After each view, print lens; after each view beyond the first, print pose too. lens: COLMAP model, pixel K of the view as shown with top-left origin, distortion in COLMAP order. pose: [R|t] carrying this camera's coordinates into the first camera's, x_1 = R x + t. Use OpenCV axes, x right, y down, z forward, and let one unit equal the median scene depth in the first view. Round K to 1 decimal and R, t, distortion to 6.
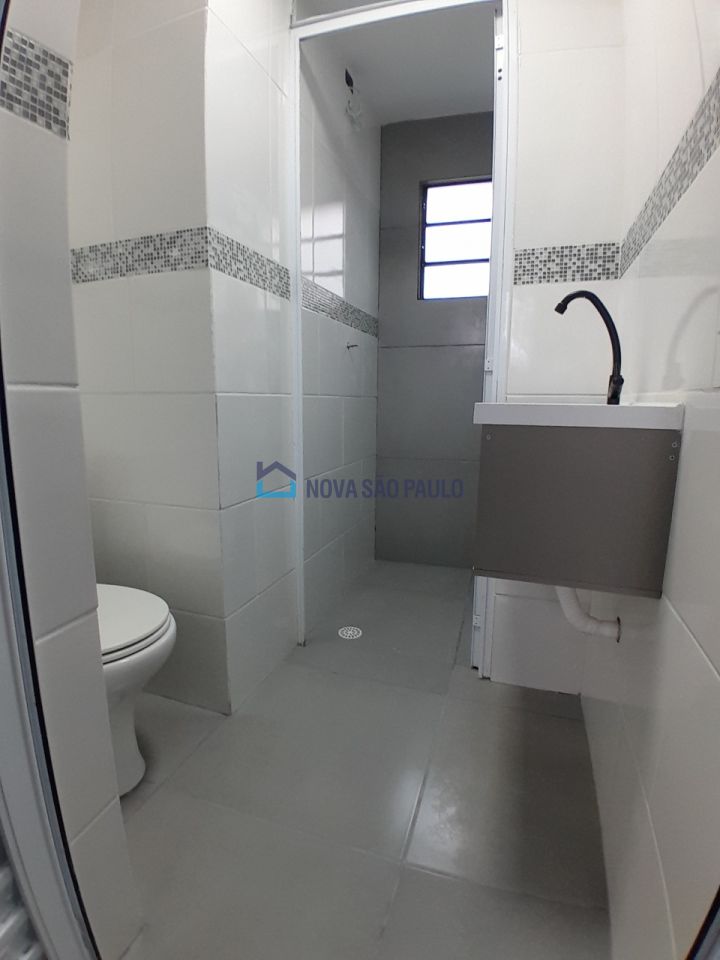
lens RADIAL K [[474.0, 0, 356.0], [0, 474.0, 482.3], [0, 0, 1]] dist [0.005787, -0.051050]
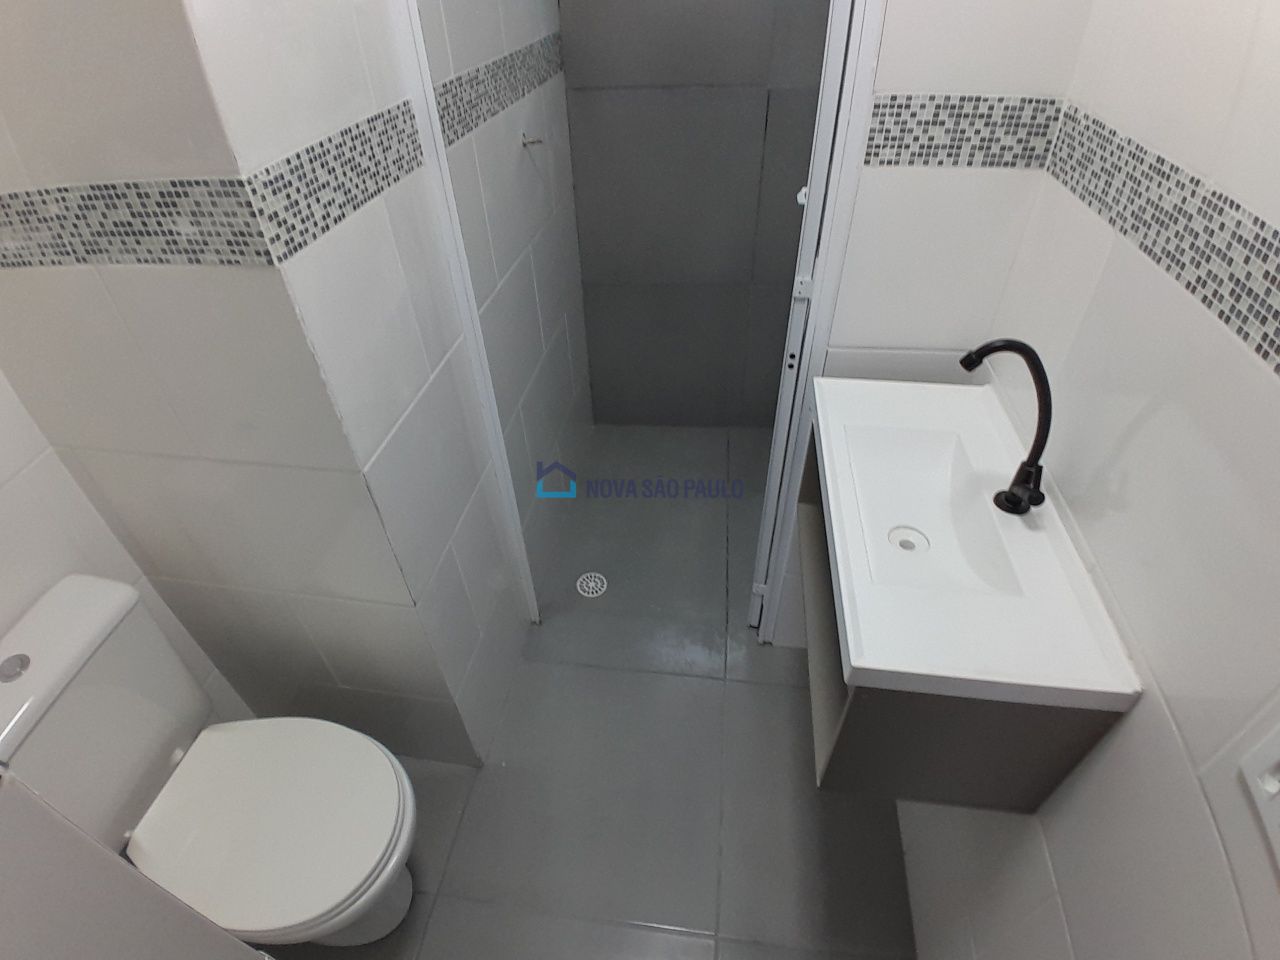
lens RADIAL K [[632.0, 0, 639.8], [0, 632.0, 484.1], [0, 0, 1]] dist [0.005787, -0.051050]
pose [[0.979224, -0.152886, 0.133214, -0.069623], [0.061097, 0.848850, 0.525091, -0.525033], [-0.193357, -0.506043, 0.840555, 0.277997]]
